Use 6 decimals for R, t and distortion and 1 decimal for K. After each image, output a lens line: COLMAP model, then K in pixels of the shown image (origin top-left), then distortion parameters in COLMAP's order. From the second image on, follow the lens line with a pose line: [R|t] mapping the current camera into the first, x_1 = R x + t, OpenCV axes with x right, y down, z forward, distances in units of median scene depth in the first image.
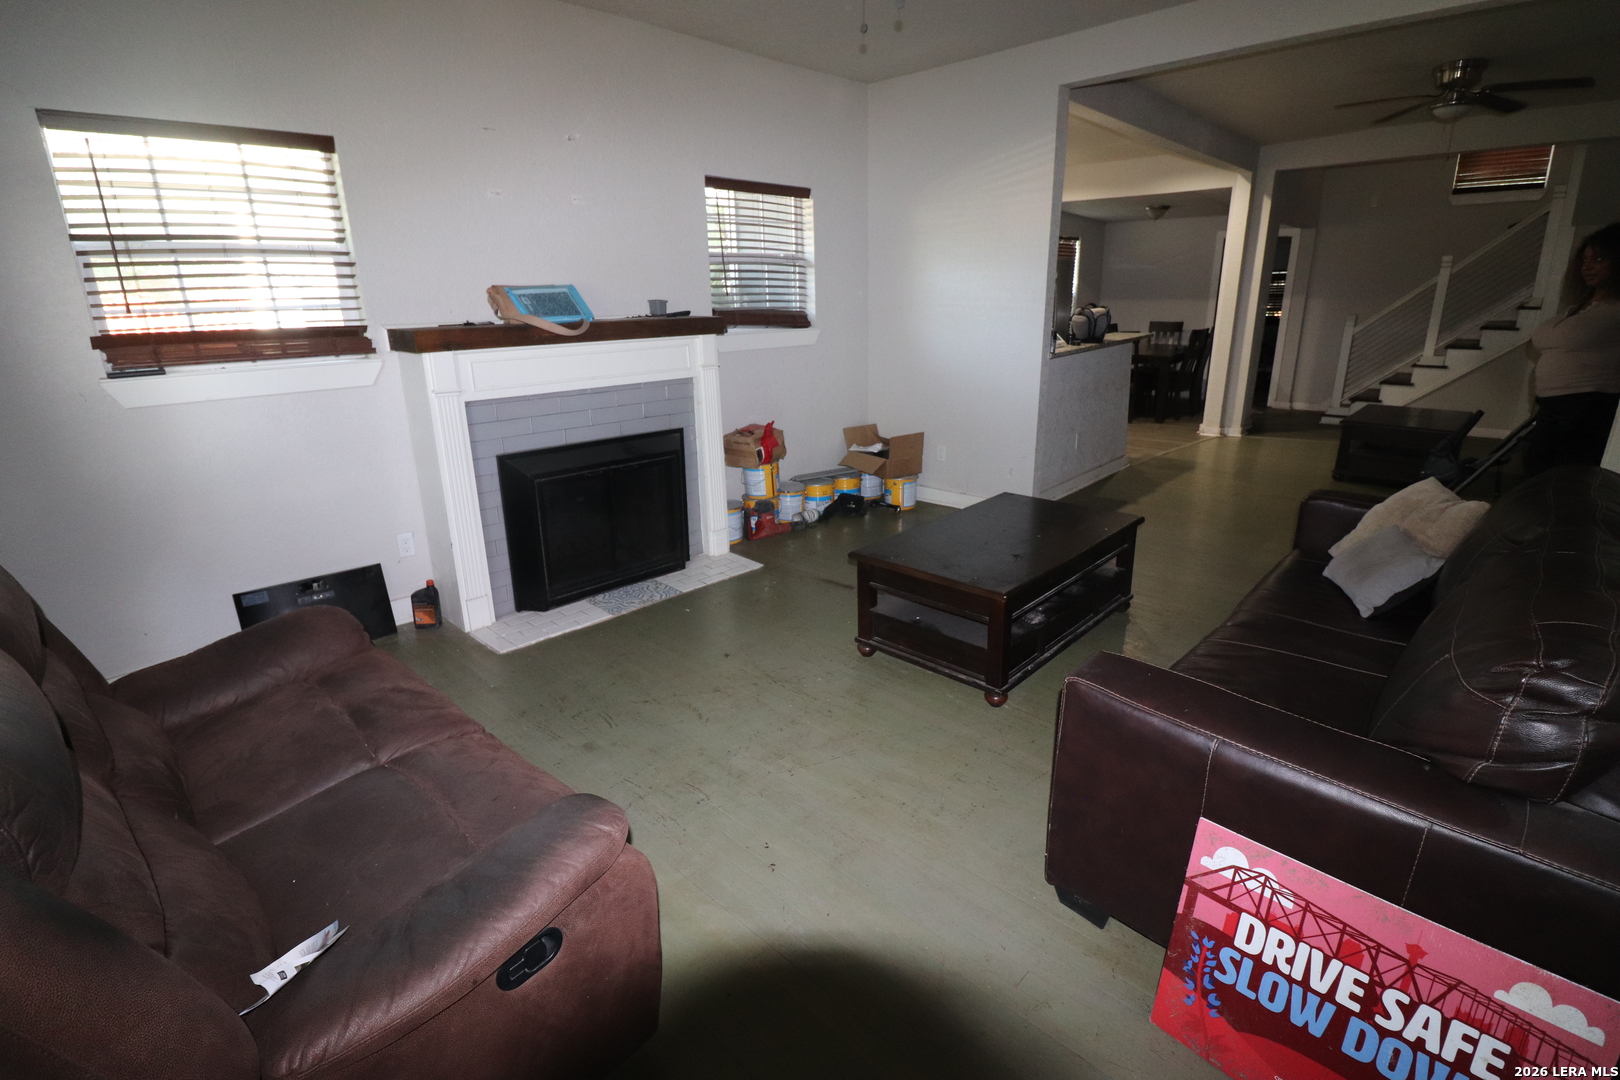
lens RADIAL K [[742.3, 0, 811.2], [0, 742.3, 530.1], [0, 0, 1]] dist [-0.018522, -0.001590]
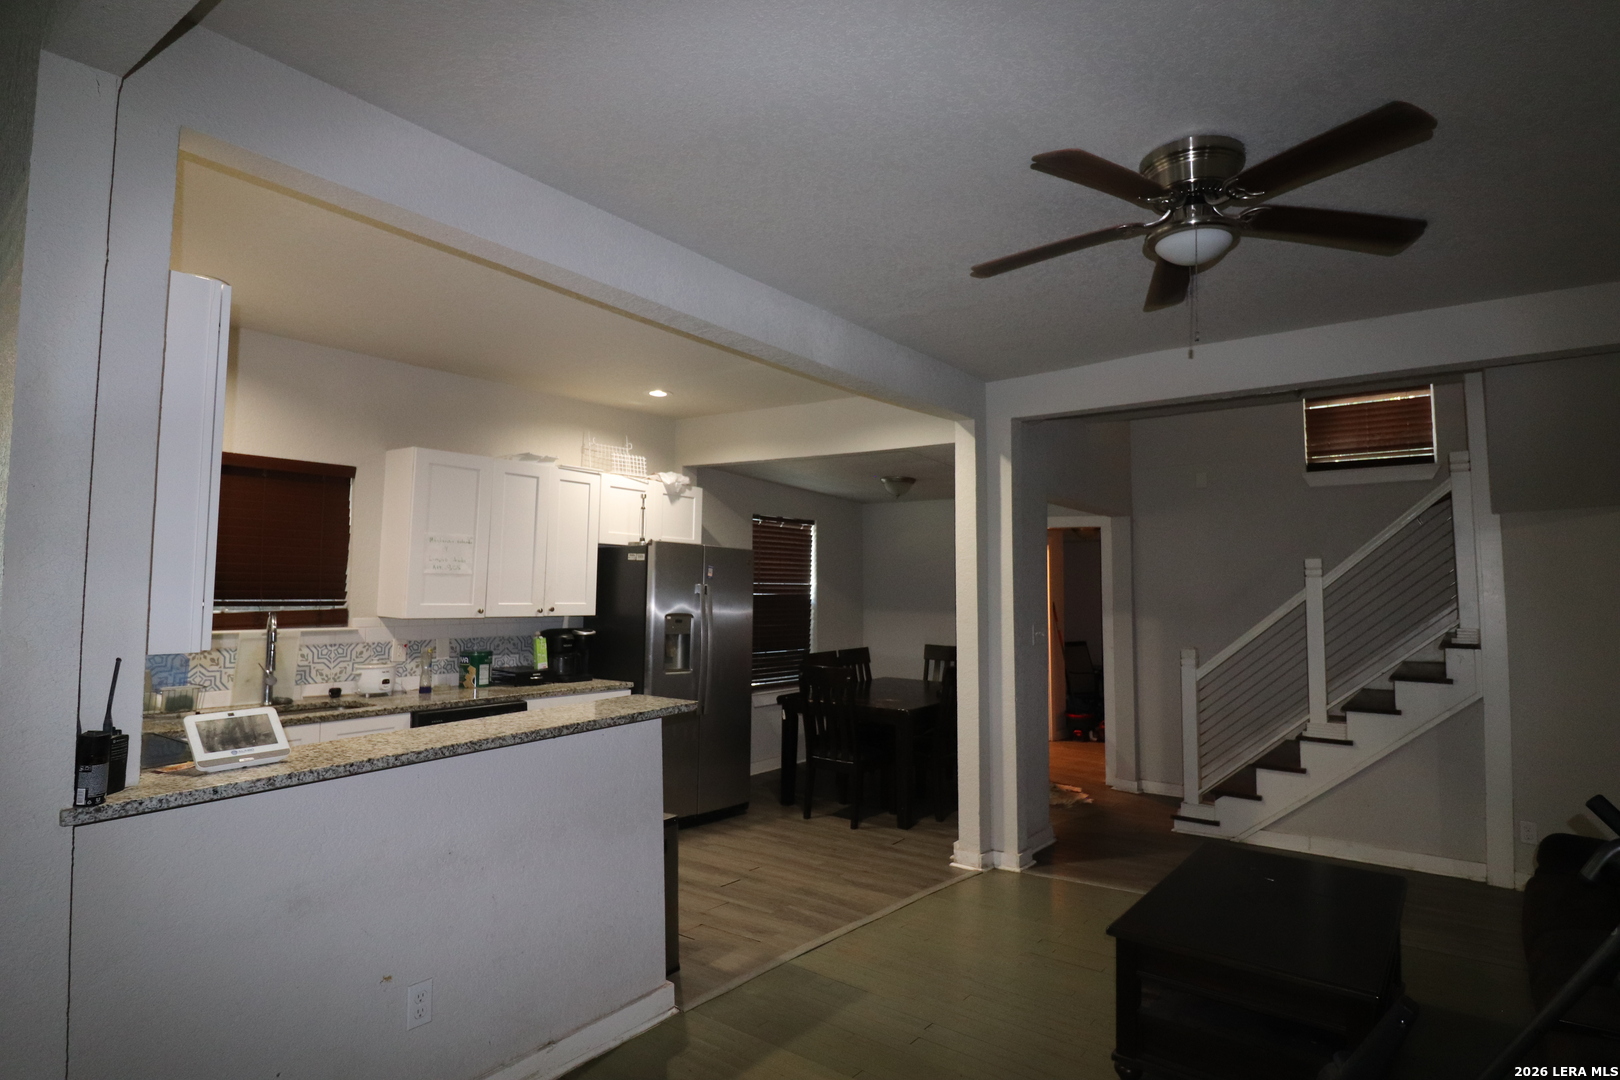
lens RADIAL K [[896.3, 0, 809.0], [0, 896.3, 542.5], [0, 0, 1]] dist [0.002171, -0.000793]
pose [[0.991314, 0.036115, 0.126463, 0.345887], [0.010268, 0.937370, -0.348183, -0.127534], [-0.131117, 0.346457, 0.928857, 0.339870]]
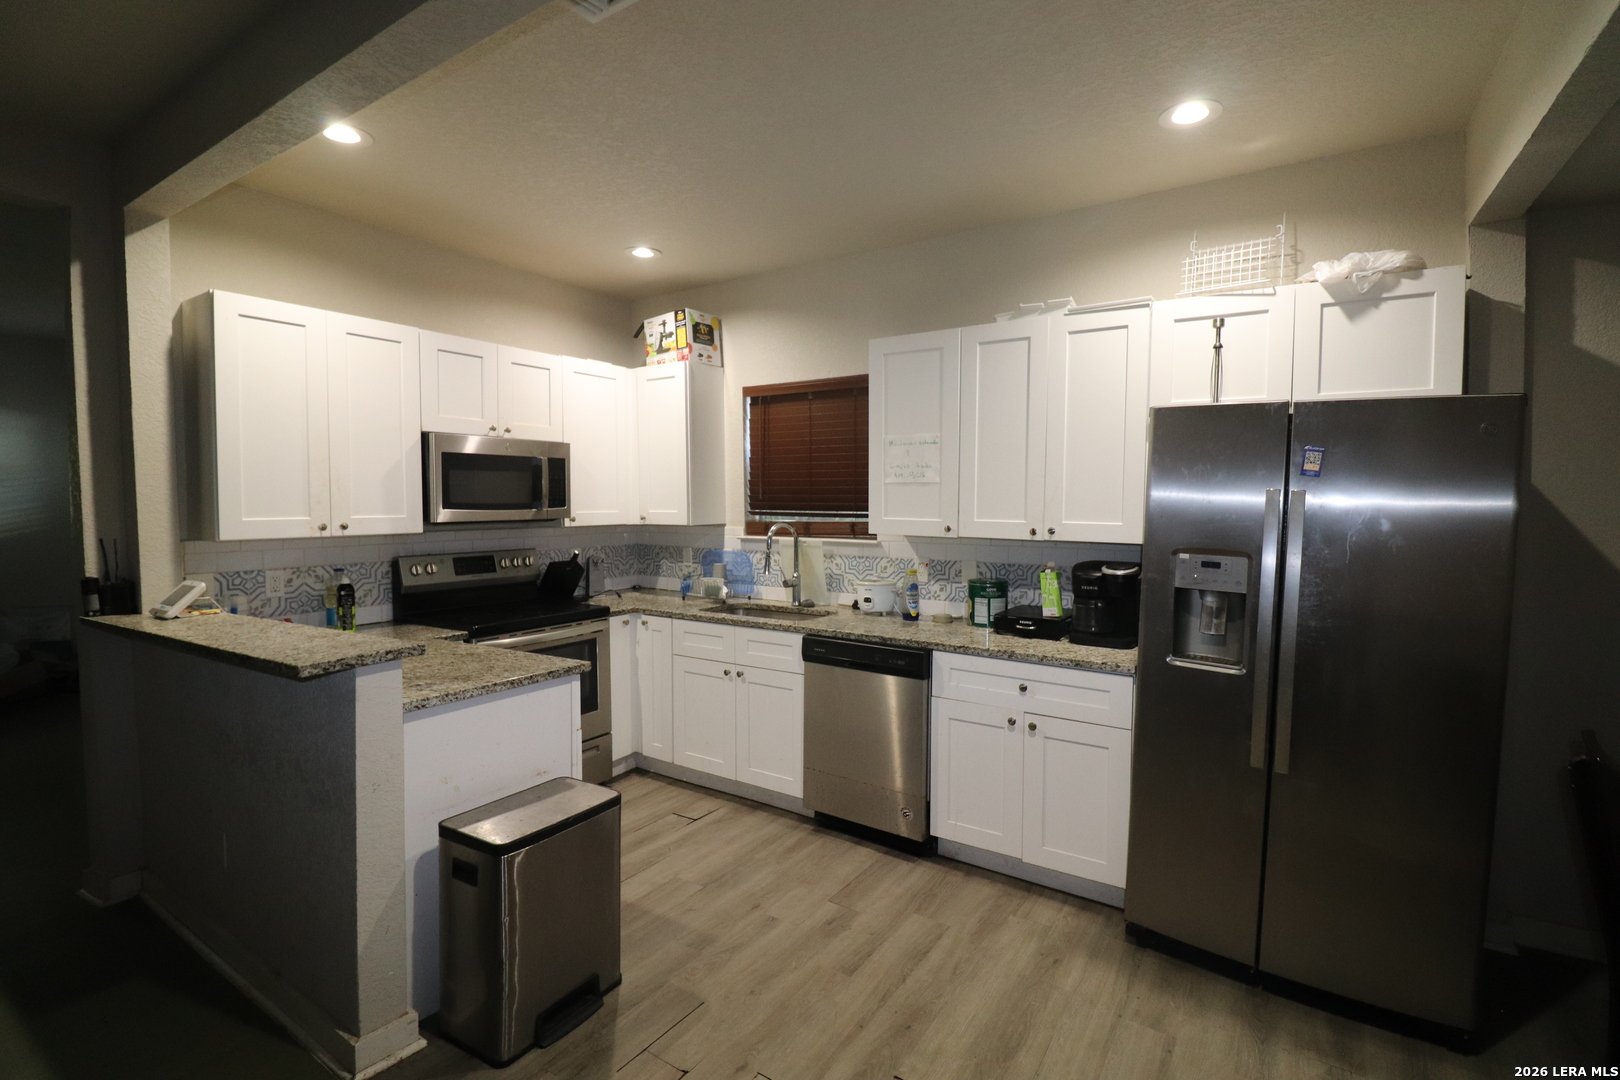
lens RADIAL K [[742.3, 0, 807.2], [0, 742.3, 532.5], [0, 0, 1]] dist [-0.018522, -0.001590]
pose [[0.176602, 0.069410, -0.981832, 0.752577], [-0.296878, 0.954811, 0.014100, -0.393421], [0.938443, 0.288994, 0.189228, 1.154334]]
